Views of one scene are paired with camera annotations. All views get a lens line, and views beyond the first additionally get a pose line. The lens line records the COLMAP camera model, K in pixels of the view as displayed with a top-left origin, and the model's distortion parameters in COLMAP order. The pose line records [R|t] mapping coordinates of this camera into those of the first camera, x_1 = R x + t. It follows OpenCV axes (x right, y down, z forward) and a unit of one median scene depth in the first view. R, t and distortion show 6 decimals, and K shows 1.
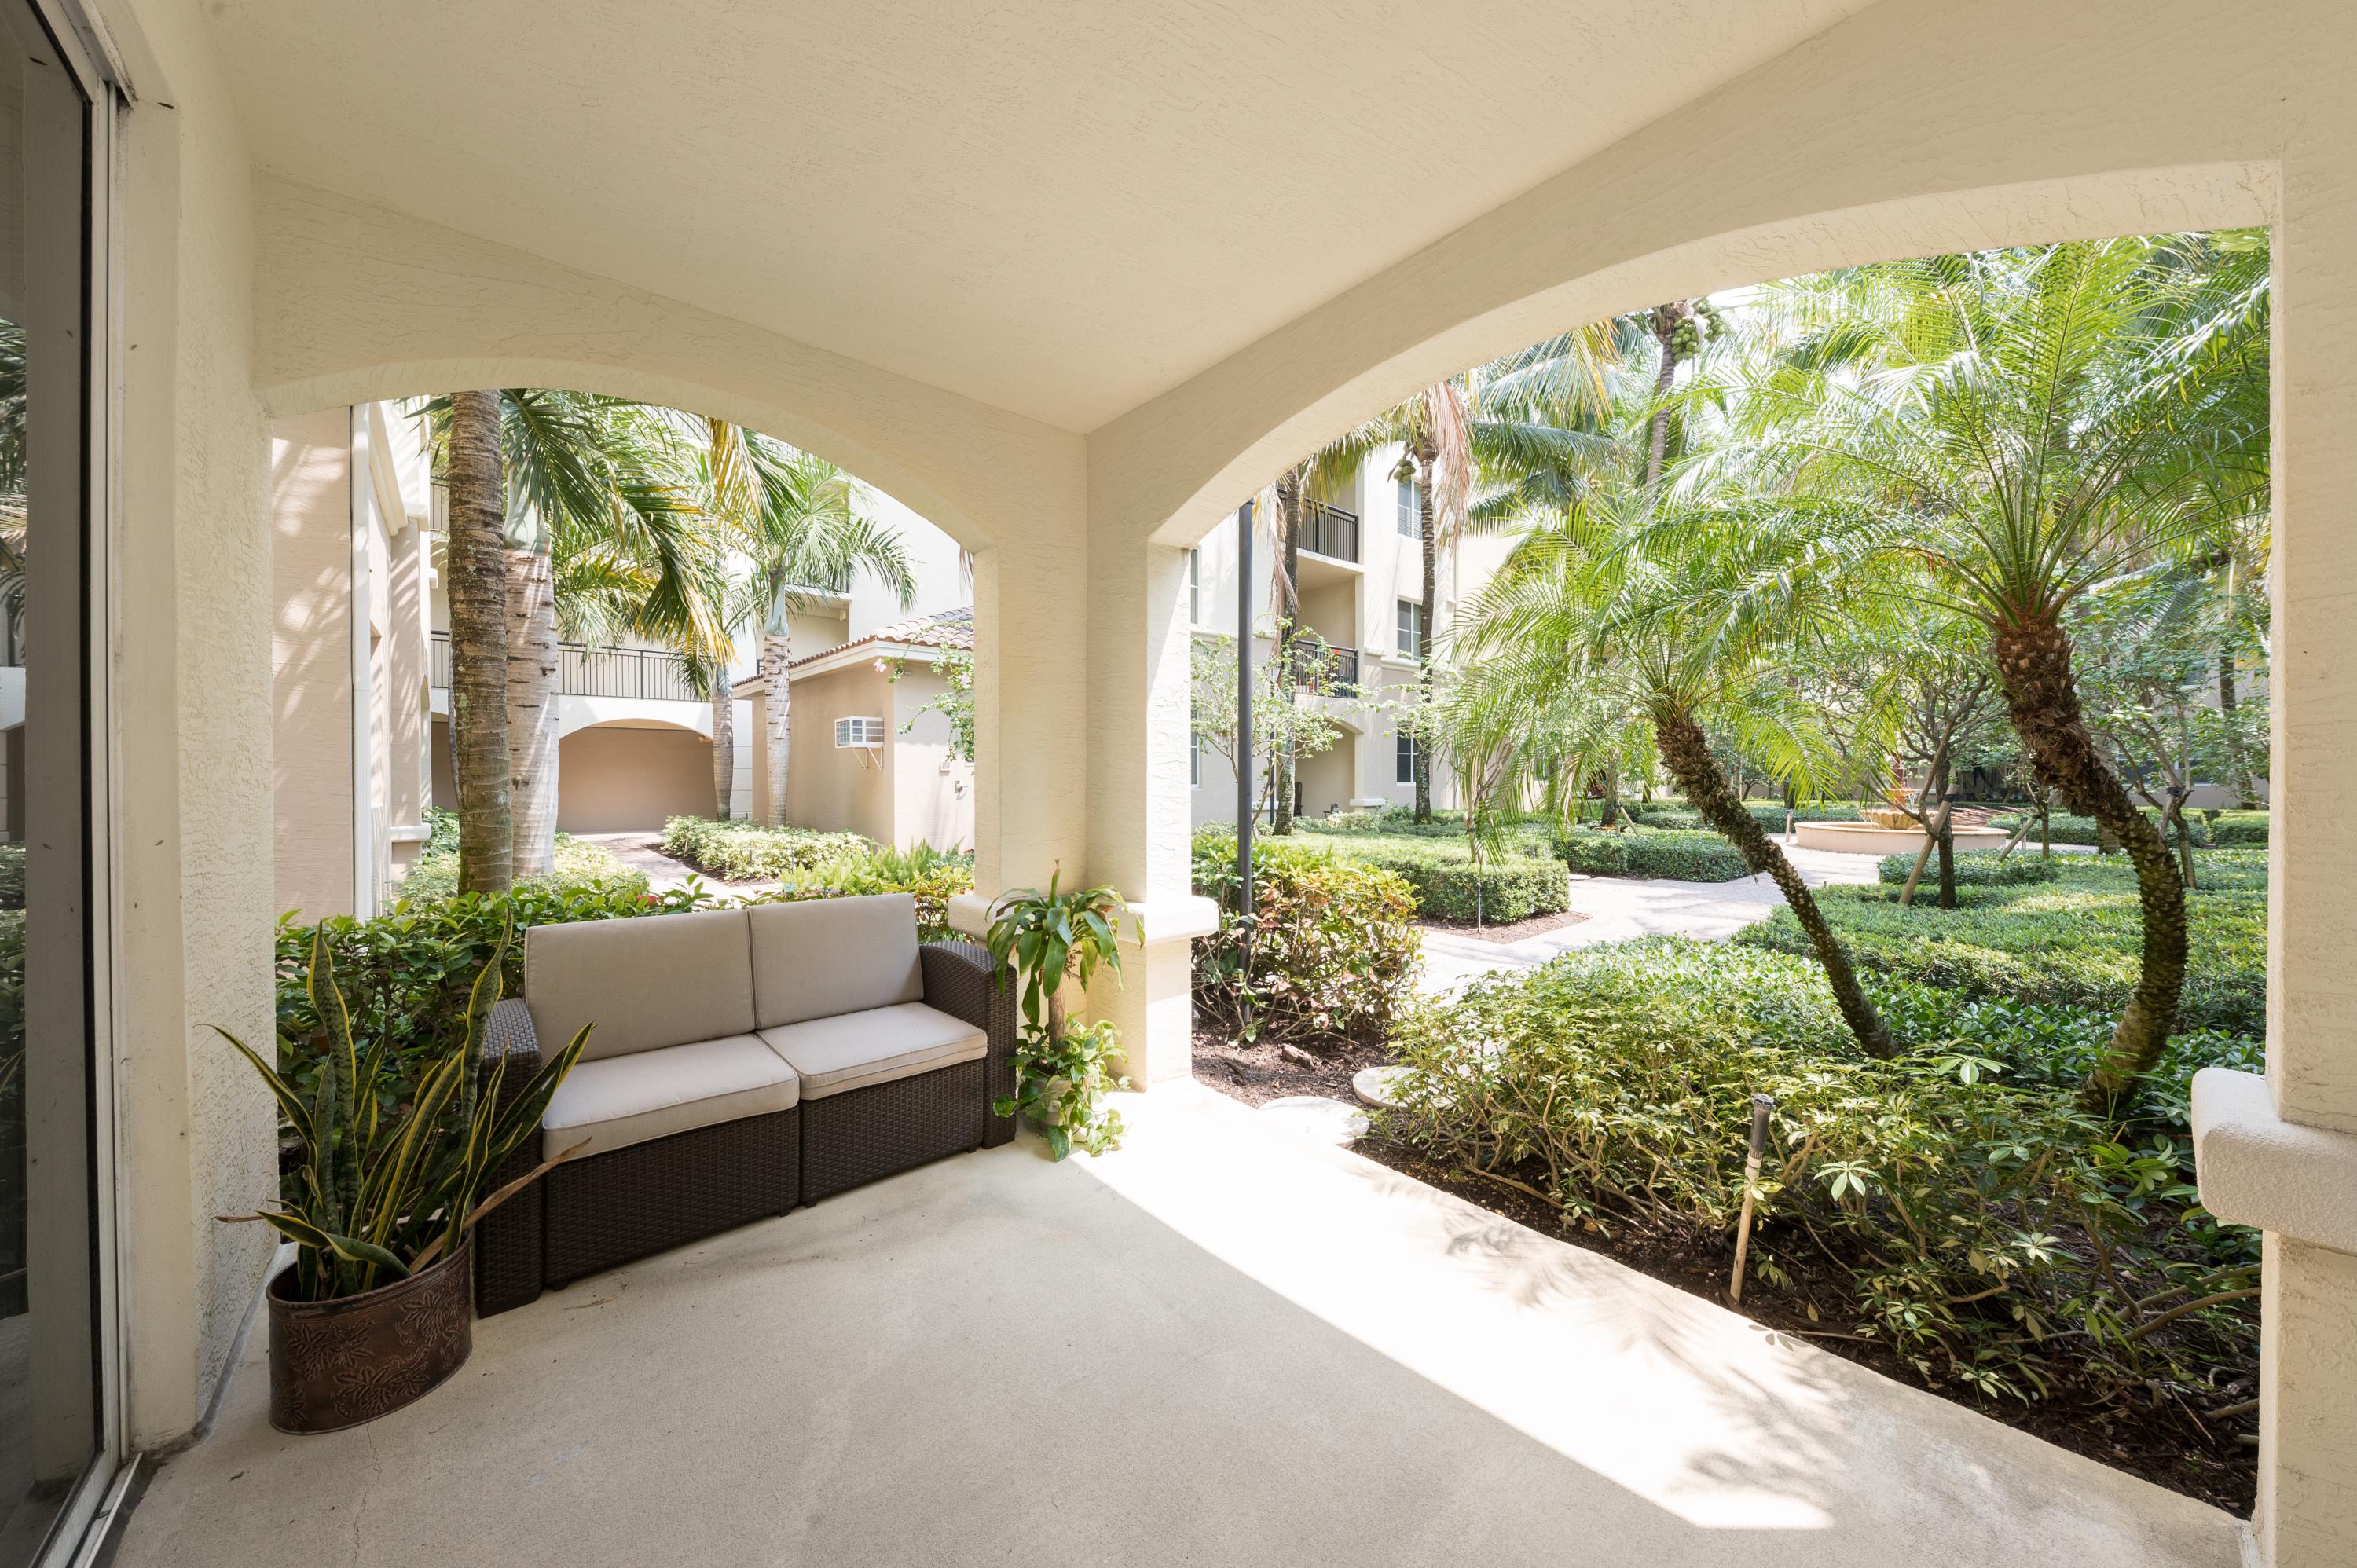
lens RADIAL K [[822.3, 0, 1175.5], [0, 822.3, 773.0], [0, 0, 1]] dist [0.000020, -0.000034]
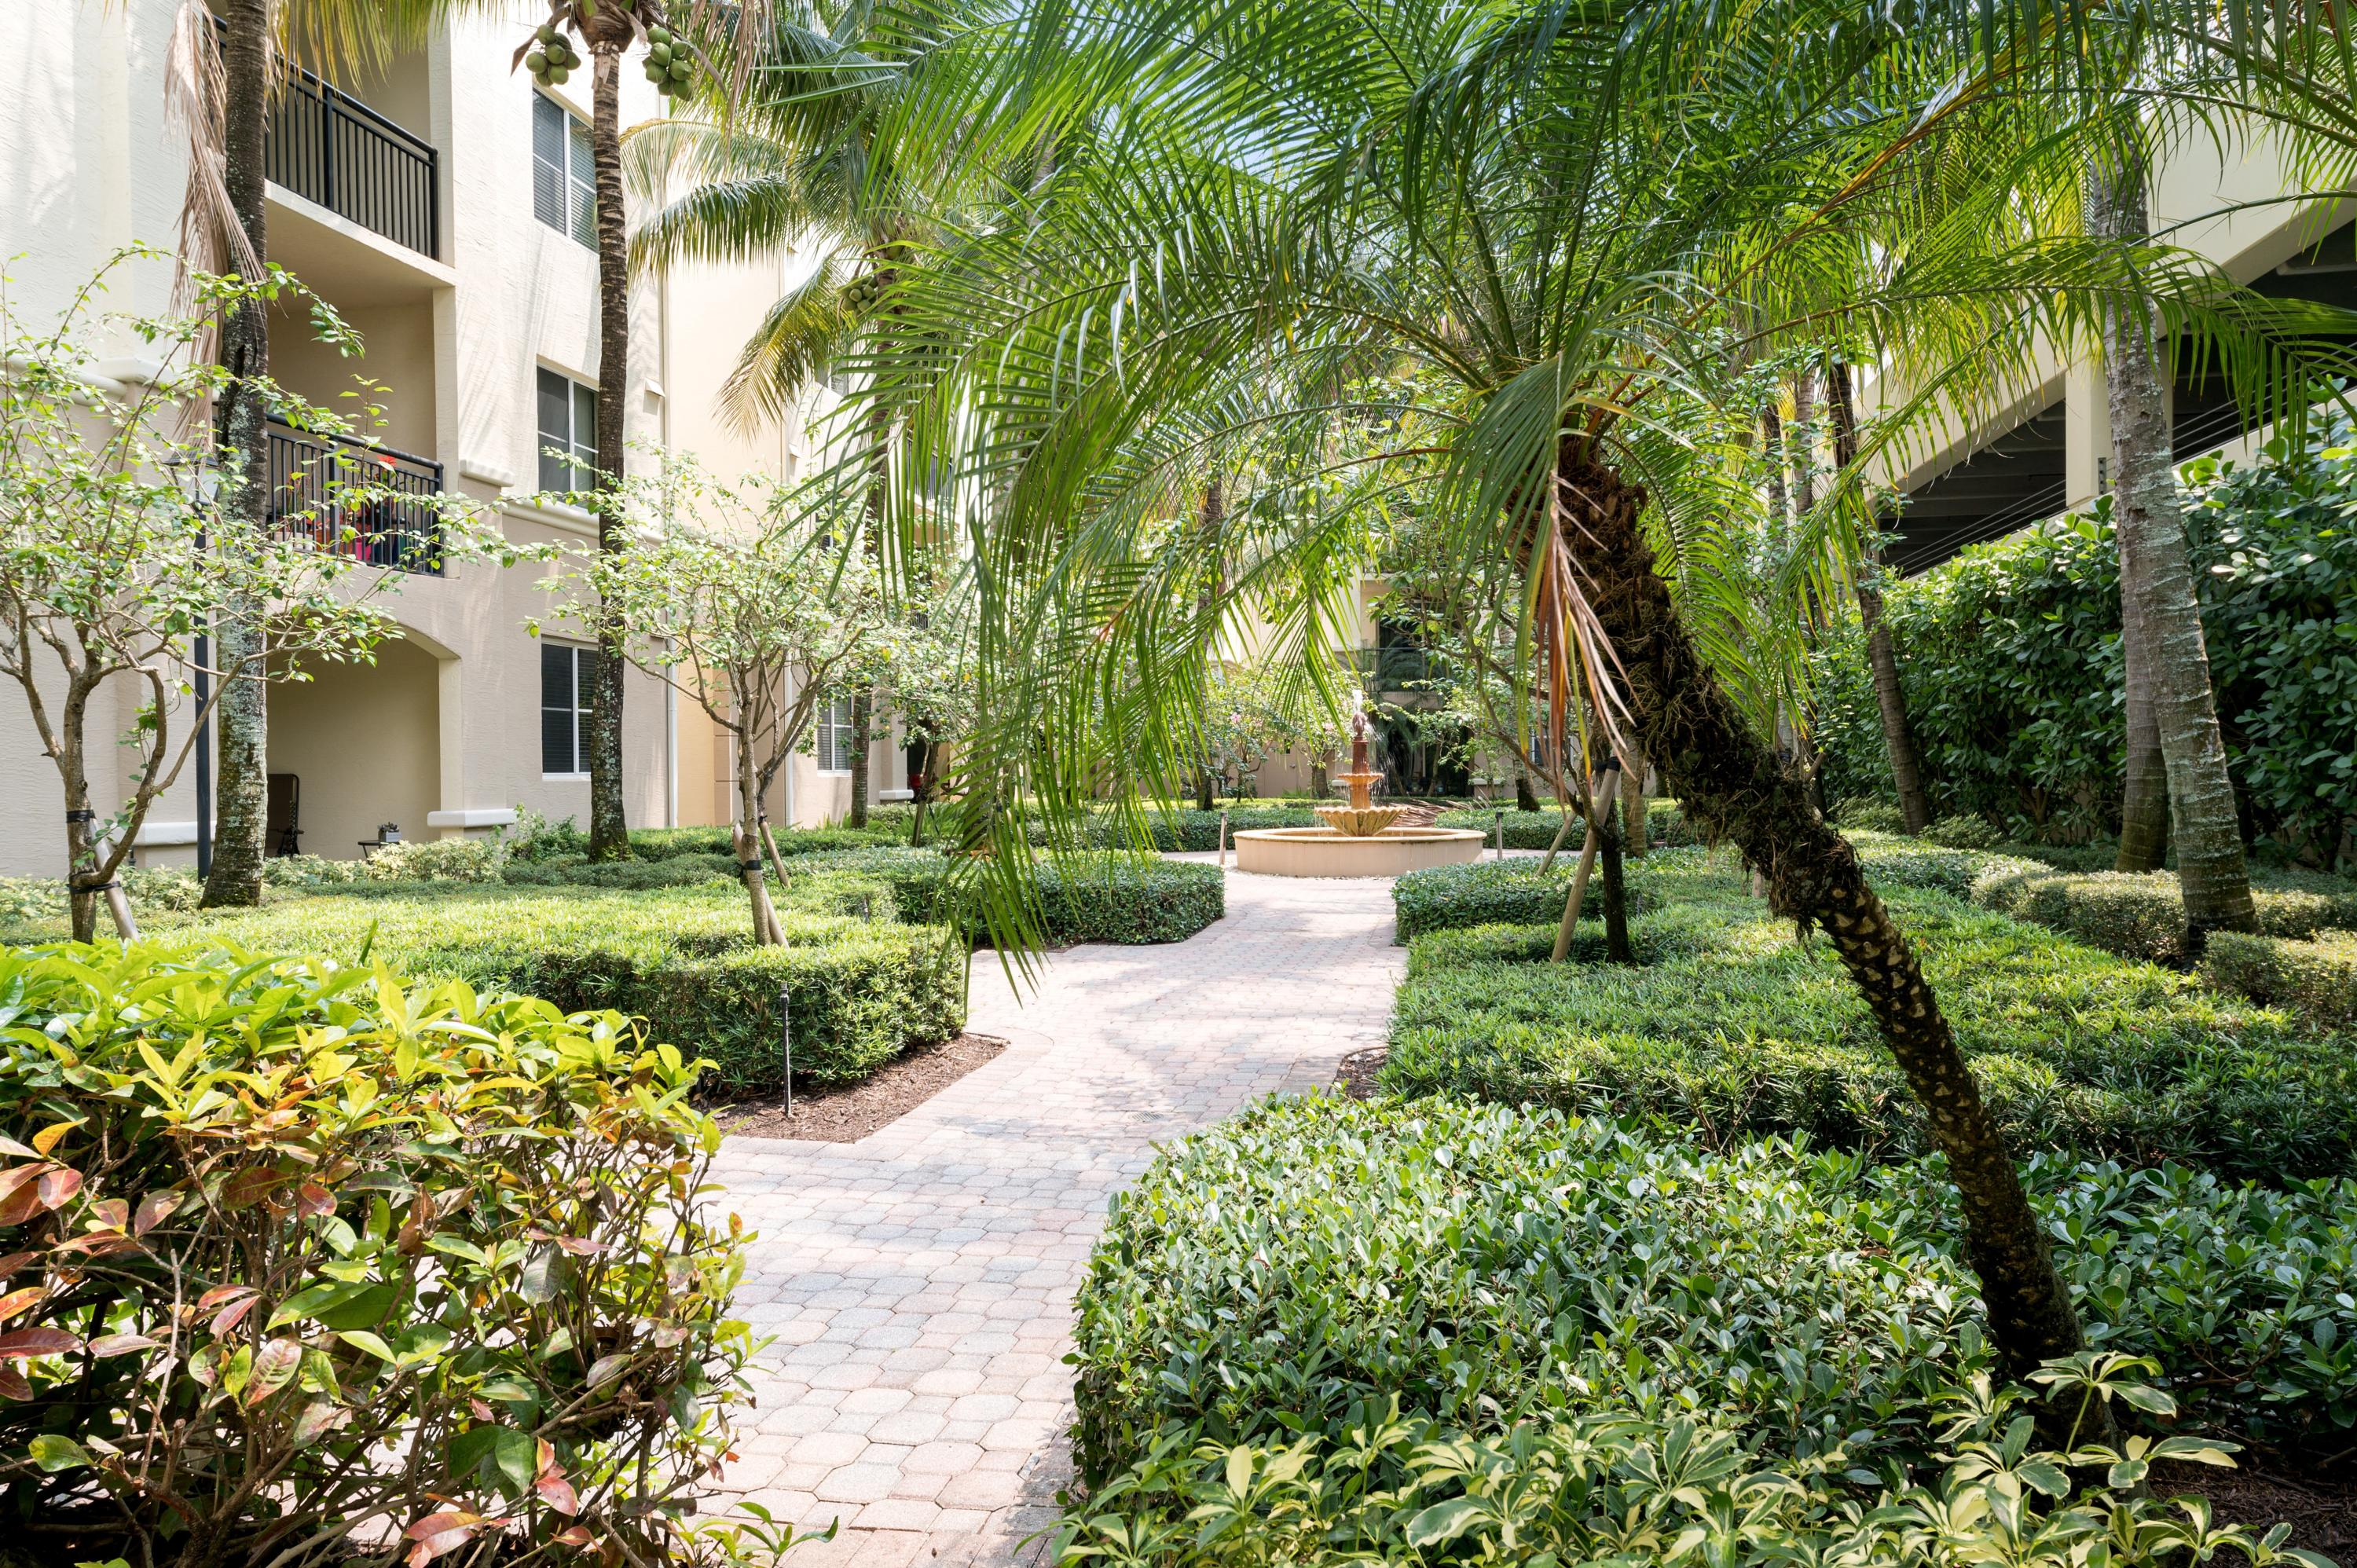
lens RADIAL K [[1507.7, 0, 1178.5], [0, 1507.7, 784.0], [0, 0, 1]] dist [0.019188, 0.000381]
pose [[0.783653, -0.013103, 0.621061, 0.038078], [0.007440, 0.999904, 0.011708, 0.014471], [-0.621155, -0.004554, 0.783675, 0.184564]]
